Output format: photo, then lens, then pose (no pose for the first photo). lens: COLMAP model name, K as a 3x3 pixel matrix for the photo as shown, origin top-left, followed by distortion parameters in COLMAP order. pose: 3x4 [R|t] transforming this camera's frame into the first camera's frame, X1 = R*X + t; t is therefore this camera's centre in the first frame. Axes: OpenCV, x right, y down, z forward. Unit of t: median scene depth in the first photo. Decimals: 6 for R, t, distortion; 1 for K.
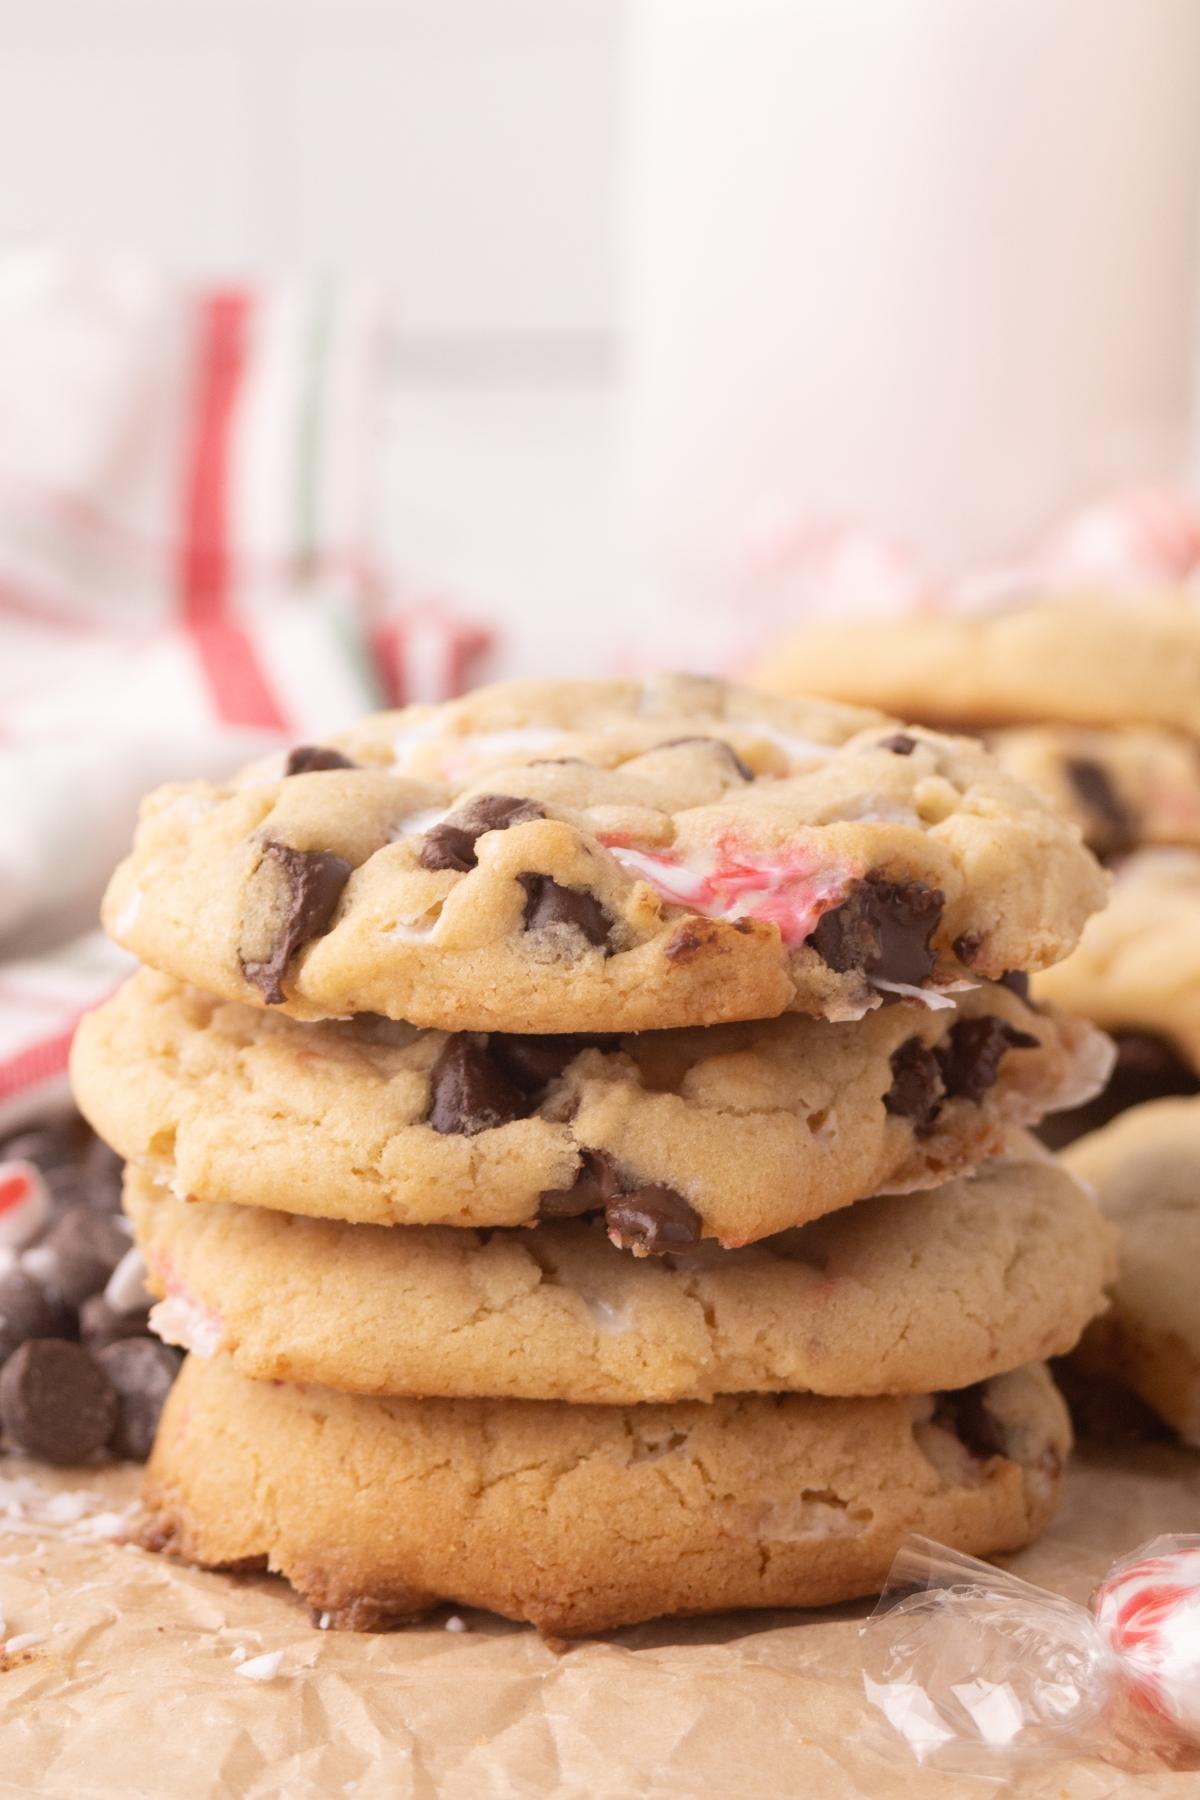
lens RADIAL K [[5219.2, 0, 559.0], [0, 5219.2, 820.6], [0, 0, 1]] dist [0.127901, 0.687855]
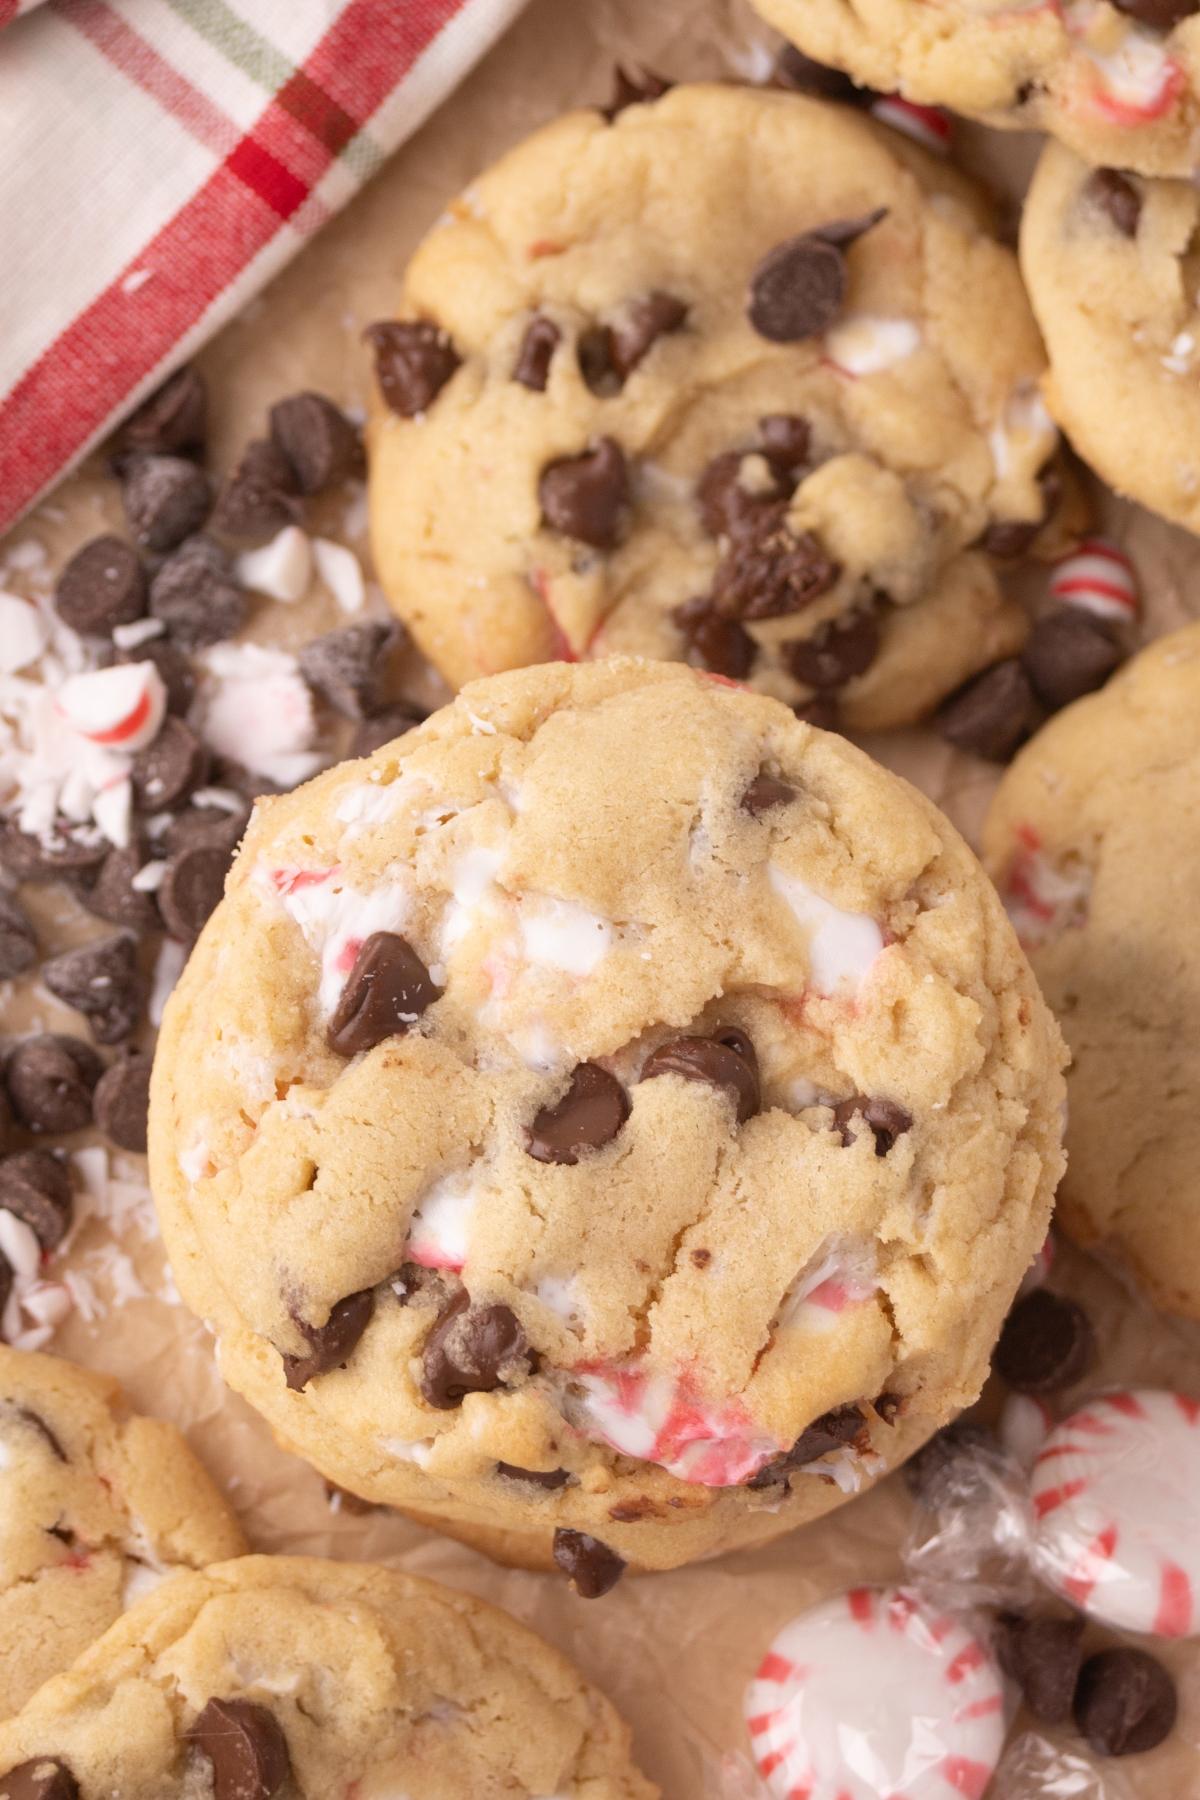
lens RADIAL K [[5219.2, 0, 559.0], [0, 5219.2, 820.6], [0, 0, 1]] dist [0.127901, 0.687855]
pose [[0.990543, 0.137155, -0.003758, -0.008310], [-0.055416, 0.424972, 0.903509, -1.099025], [0.125517, -0.894755, 0.428553, 0.612484]]
